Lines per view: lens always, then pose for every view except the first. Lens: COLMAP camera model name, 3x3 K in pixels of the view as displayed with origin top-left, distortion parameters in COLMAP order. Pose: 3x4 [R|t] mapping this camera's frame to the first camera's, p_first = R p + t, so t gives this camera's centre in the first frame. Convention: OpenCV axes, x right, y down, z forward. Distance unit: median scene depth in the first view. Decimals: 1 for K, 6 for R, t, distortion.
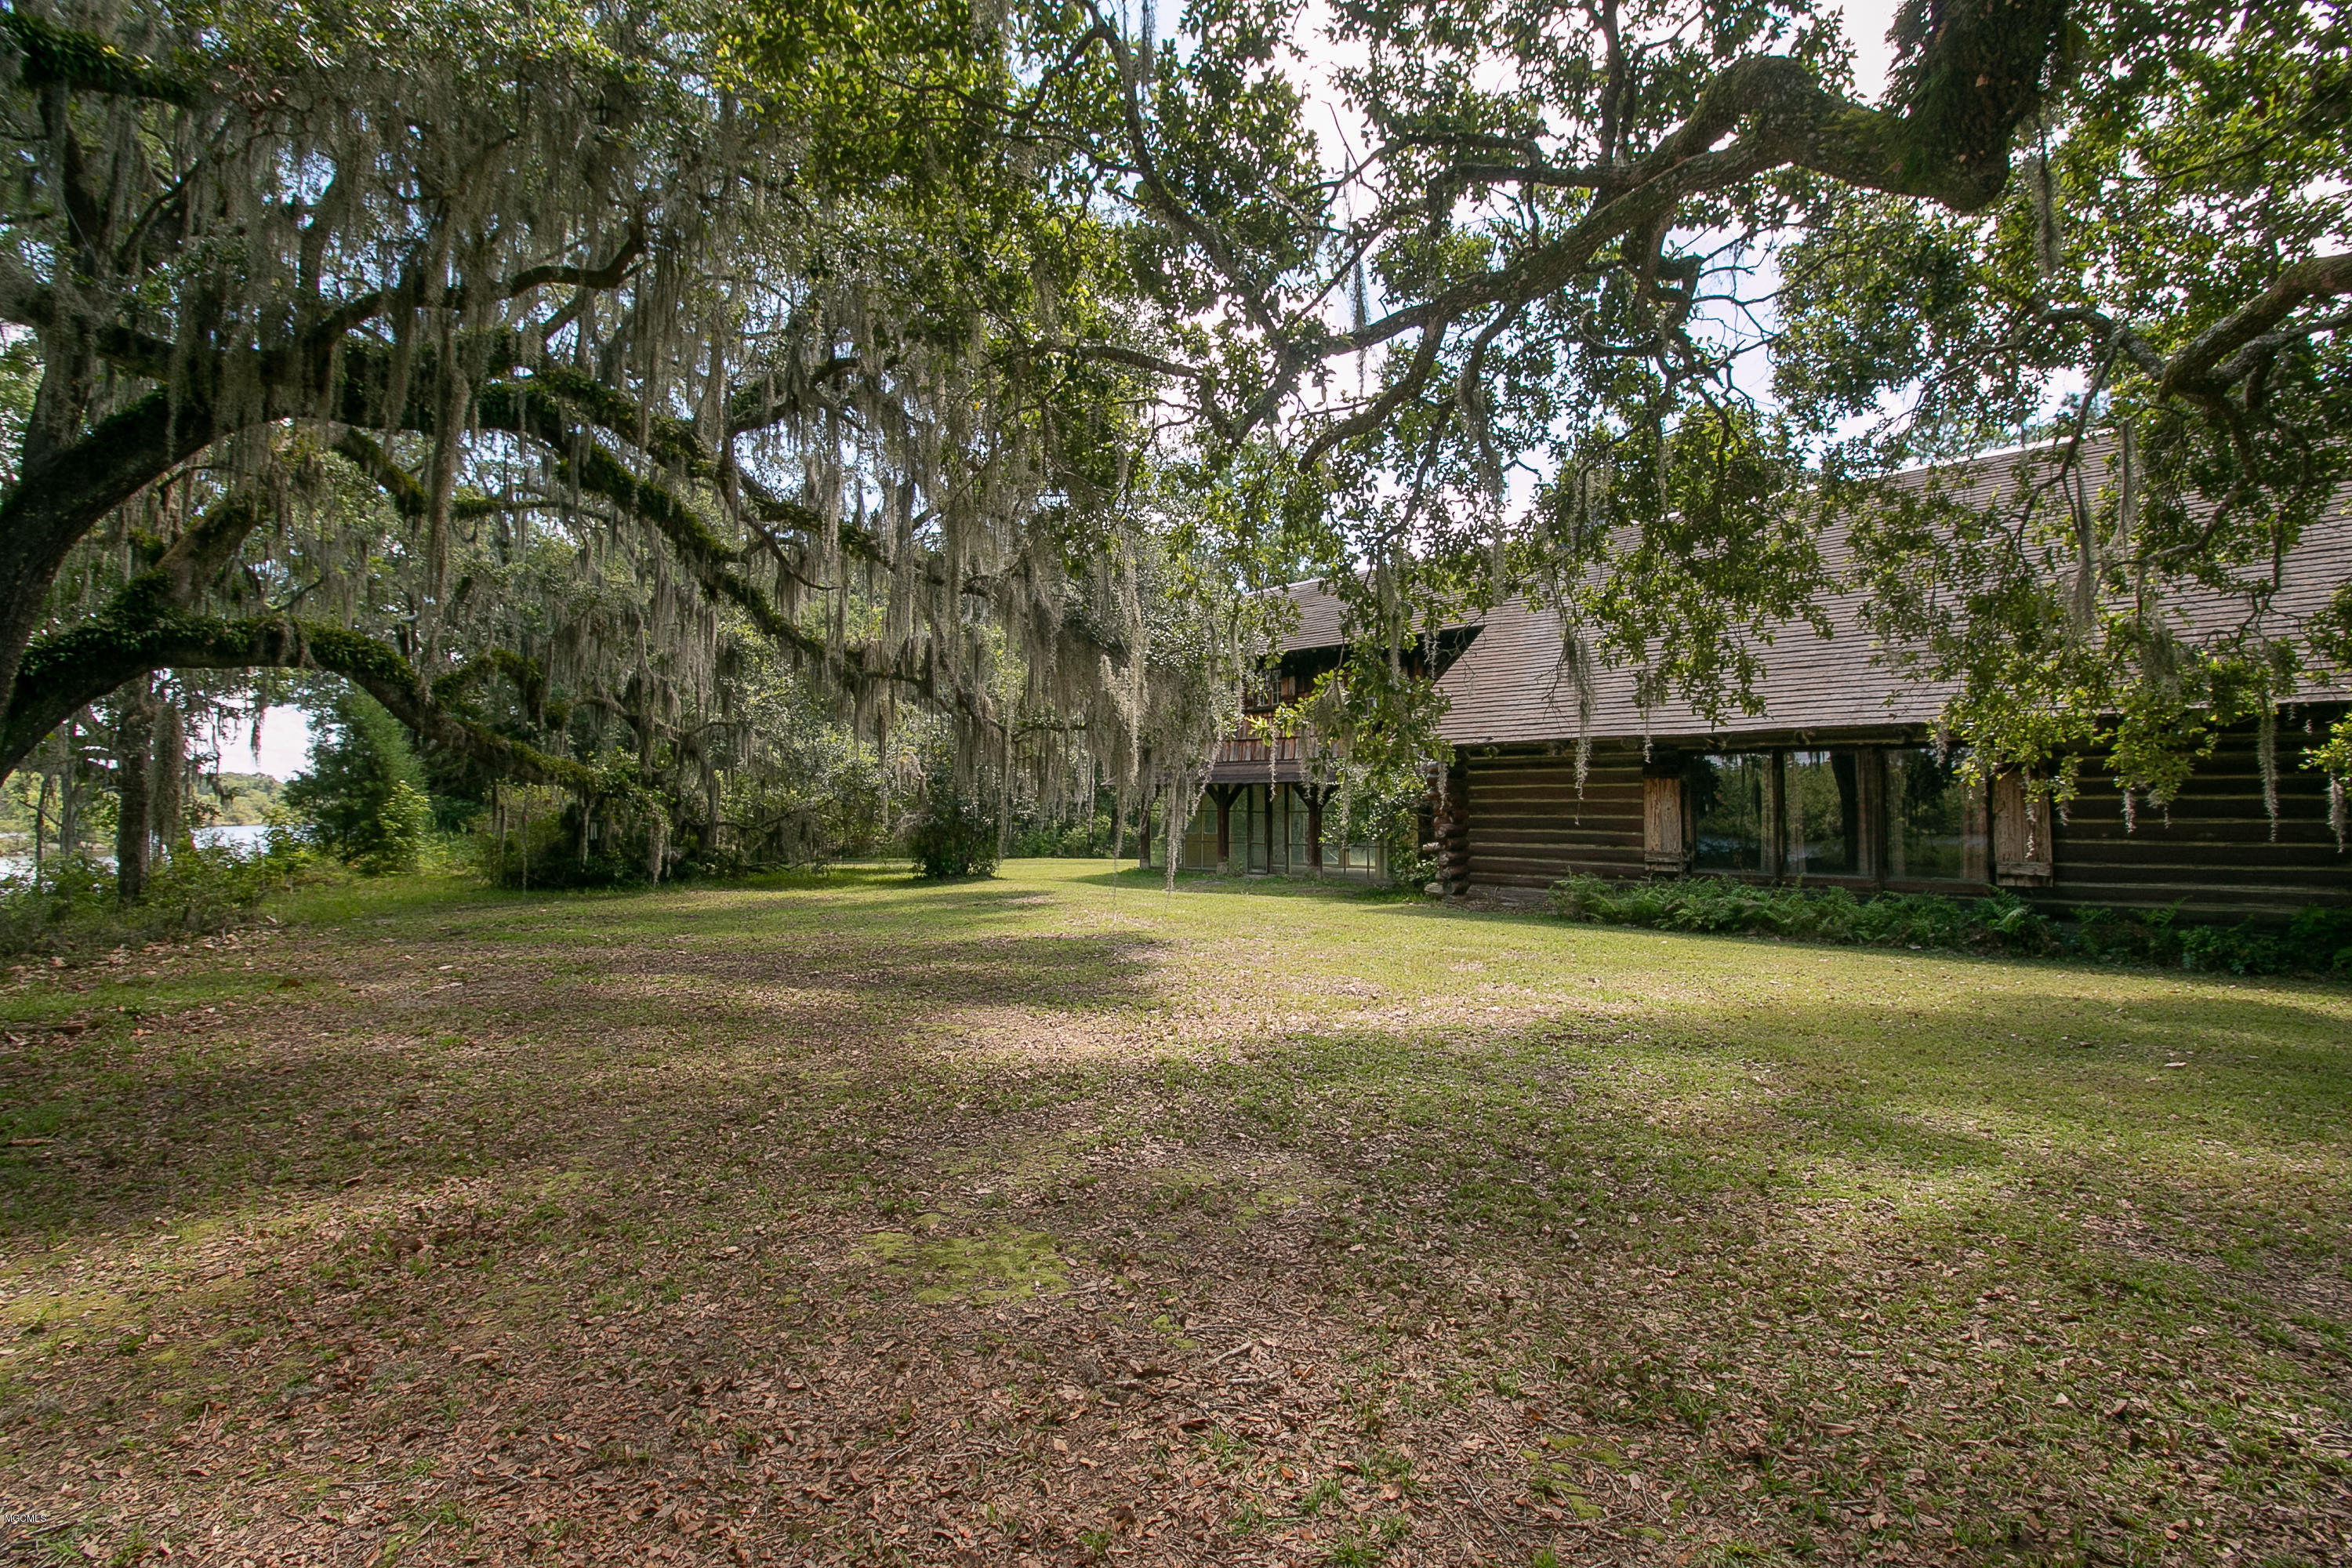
lens RADIAL K [[1082.9, 0, 1172.5], [0, 1082.9, 790.9], [0, 0, 1]] dist [-0.016060, -0.004240]
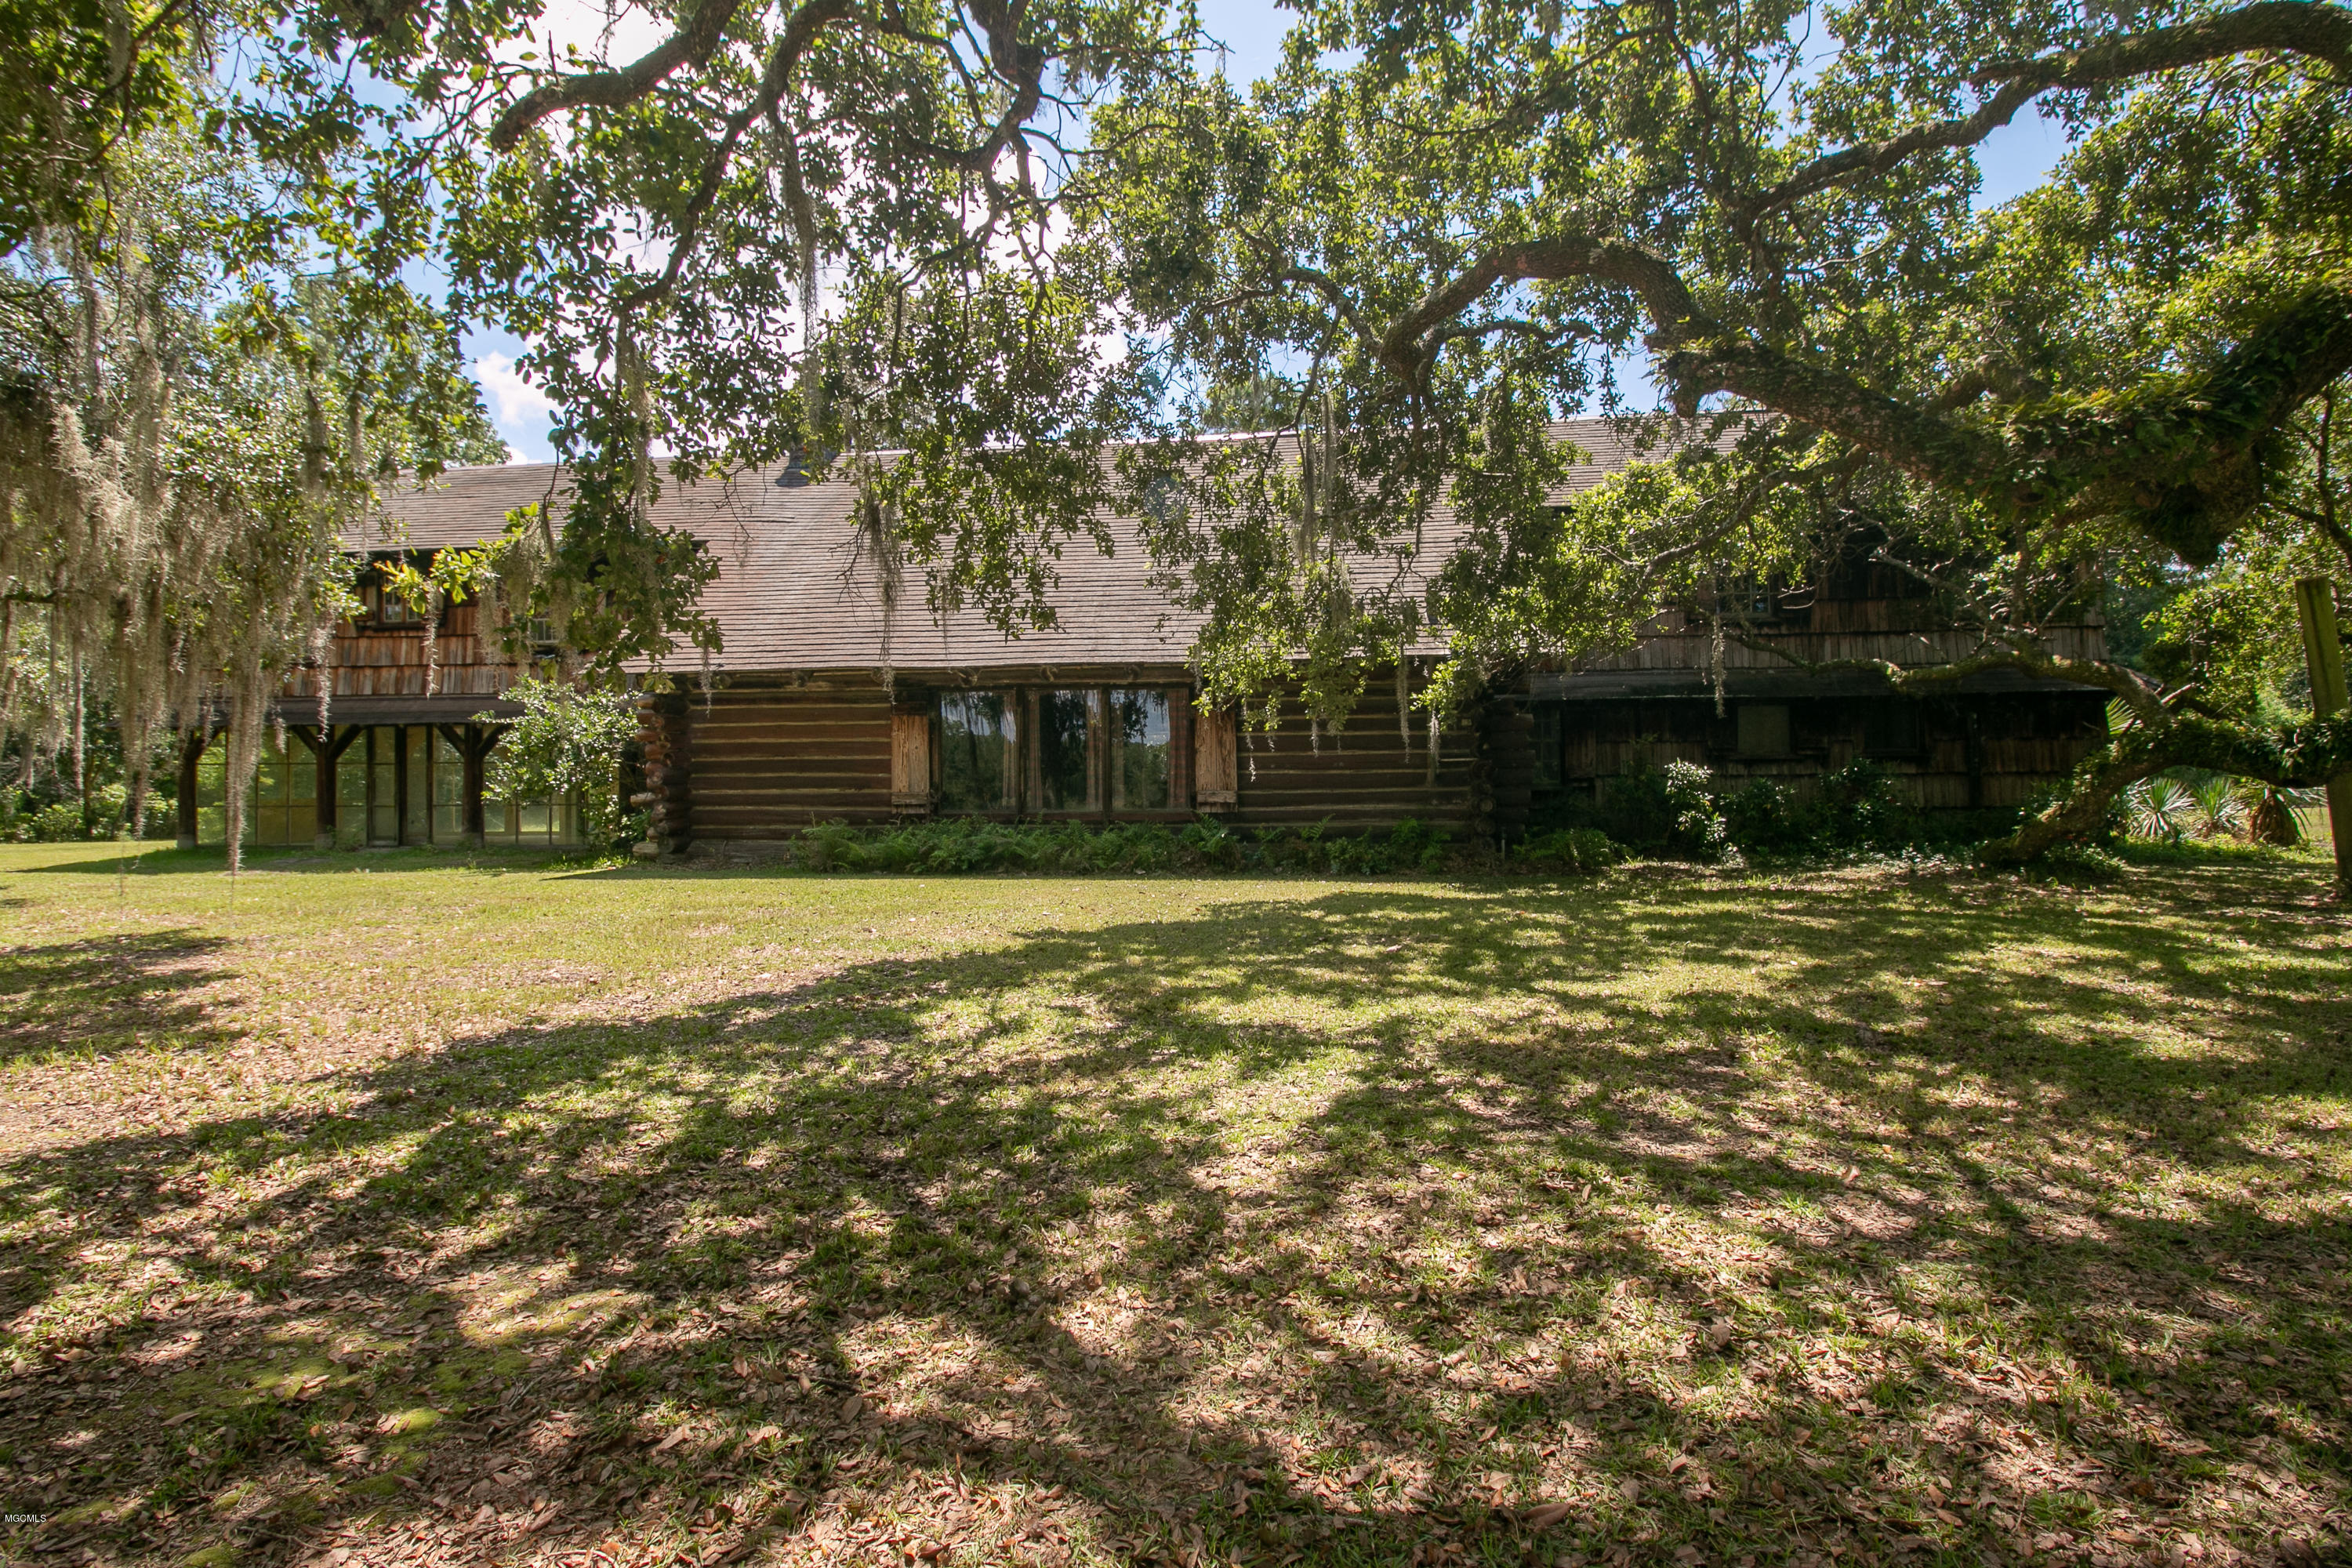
lens RADIAL K [[1082.9, 0, 1177.9], [0, 1082.9, 770.9], [0, 0, 1]] dist [-0.016060, -0.004240]
pose [[0.750983, -0.006958, 0.660284, 0.004508], [-0.000553, 0.999937, 0.011167, 0.042277], [-0.660321, -0.008752, 0.750933, 0.213719]]
